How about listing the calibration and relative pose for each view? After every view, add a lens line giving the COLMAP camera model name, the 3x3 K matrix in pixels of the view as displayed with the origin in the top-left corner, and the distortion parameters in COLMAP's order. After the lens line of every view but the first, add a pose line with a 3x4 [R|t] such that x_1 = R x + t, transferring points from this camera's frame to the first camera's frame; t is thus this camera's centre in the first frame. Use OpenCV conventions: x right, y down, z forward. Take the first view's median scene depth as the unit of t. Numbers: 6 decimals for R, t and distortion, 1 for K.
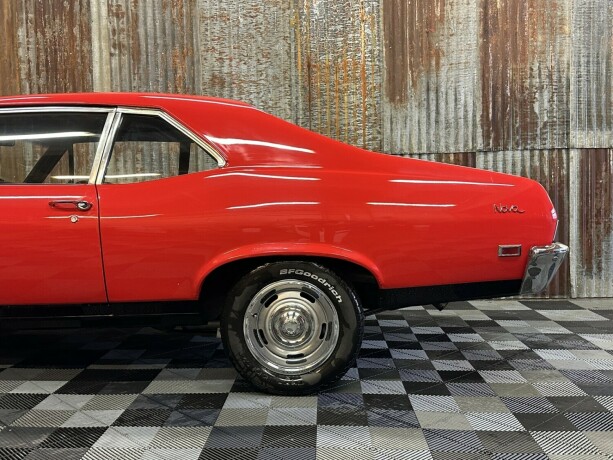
lens RADIAL K [[624.2, 0, 309.8], [0, 624.2, 233.4], [0, 0, 1]] dist [0.174841, -0.356605]
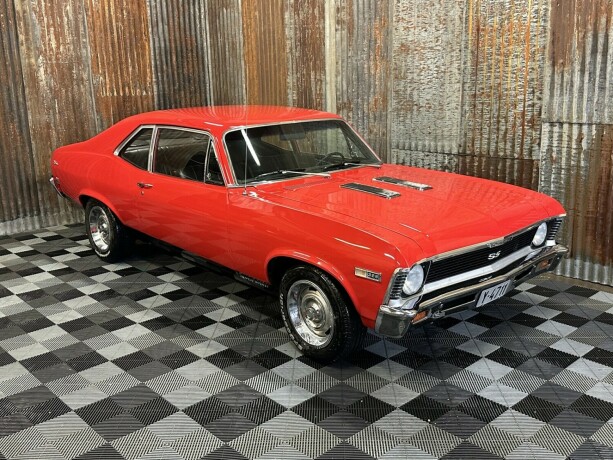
lens RADIAL K [[624.2, 0, 309.8], [0, 624.2, 233.4], [0, 0, 1]] dist [0.174841, -0.356605]
pose [[0.701636, 0.174925, -0.690730, 0.568752], [-0.027251, 0.975276, 0.219304, -0.163966], [0.712014, -0.135049, 0.689056, 0.065257]]
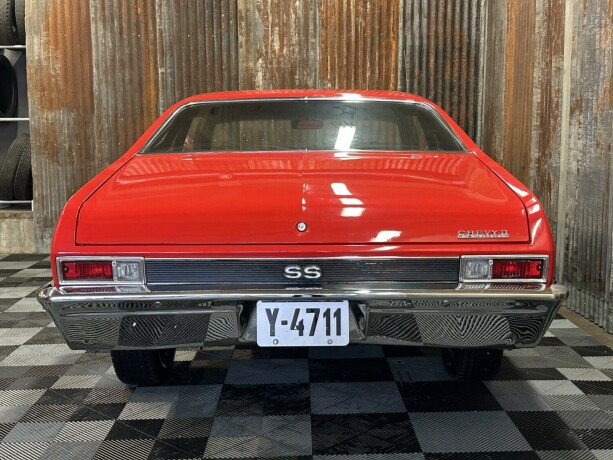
lens RADIAL K [[776.8, 0, 306.2], [0, 776.8, 232.1], [0, 0, 1]] dist [0.209331, -0.530012]
pose [[0.033150, 0.130059, -0.990952, 0.674042], [-0.047860, 0.990566, 0.128407, -0.094173], [0.998304, 0.043171, 0.039062, 0.648344]]
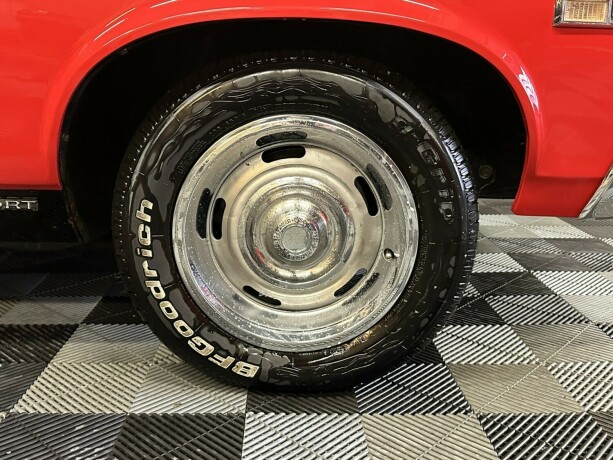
lens RADIAL K [[636.9, 0, 308.3], [0, 636.9, 229.3], [0, 0, 1]] dist [0.138708, -0.272548]
pose [[0.997593, 0.001008, 0.069341, 0.088073], [-0.012589, 0.985913, 0.166785, 0.041640], [-0.068196, -0.167257, 0.983552, 0.334539]]
